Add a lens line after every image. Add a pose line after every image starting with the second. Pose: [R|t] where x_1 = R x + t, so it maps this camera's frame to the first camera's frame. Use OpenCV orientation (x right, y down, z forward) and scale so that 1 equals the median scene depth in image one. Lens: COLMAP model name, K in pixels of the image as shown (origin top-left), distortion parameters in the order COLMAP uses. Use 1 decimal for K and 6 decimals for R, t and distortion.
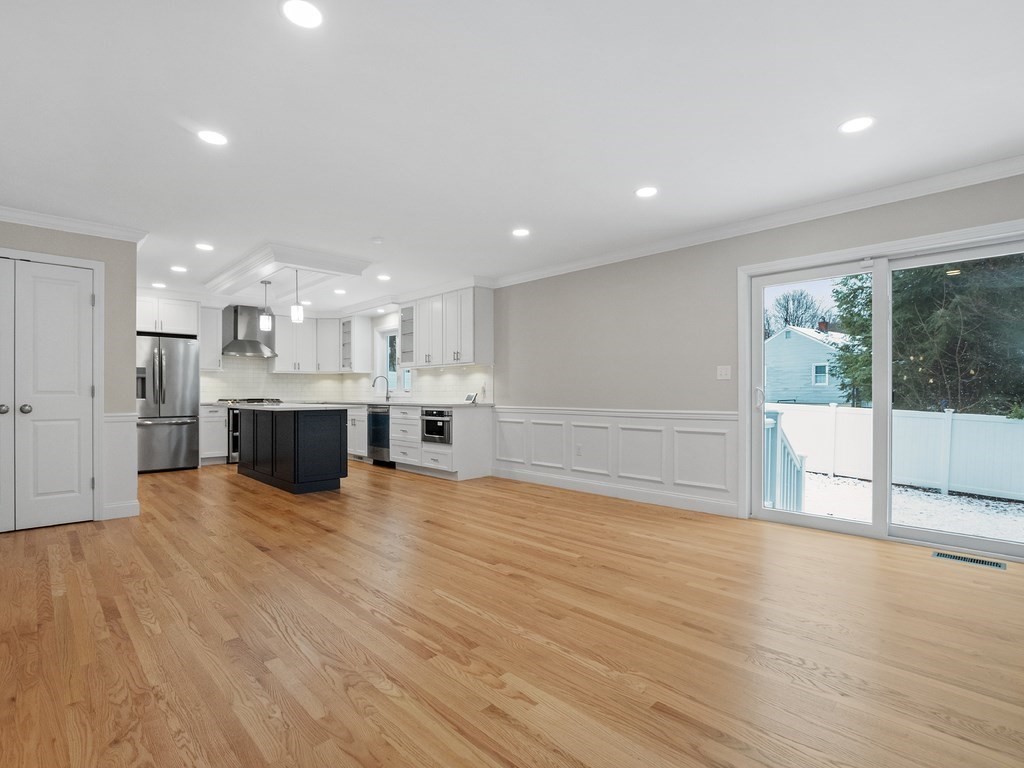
lens RADIAL K [[502.1, 0, 512.6], [0, 502.1, 393.5], [0, 0, 1]] dist [-0.014153, -0.000203]
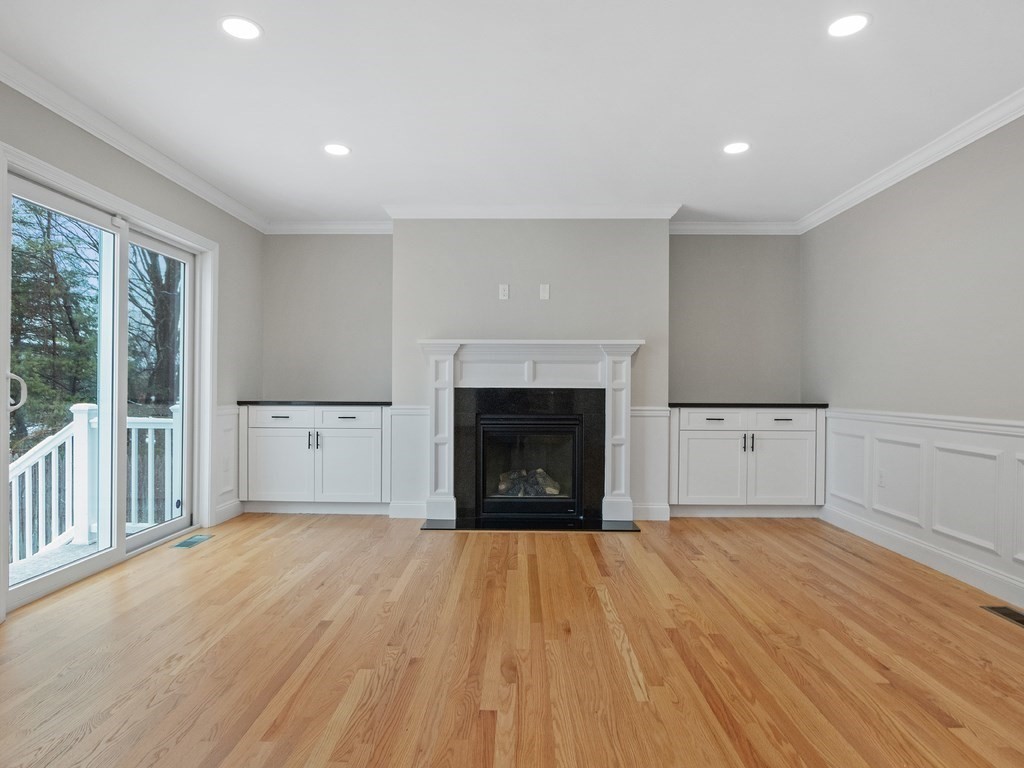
lens RADIAL K [[641.8, 0, 511.2], [0, 641.8, 398.4], [0, 0, 1]] dist [-0.002923, 0.002557]
pose [[-0.715717, -0.016119, 0.698204, -0.238247], [-0.005116, 0.999828, 0.017837, 0.000589], [-0.698372, 0.009194, -0.715676, 0.679164]]
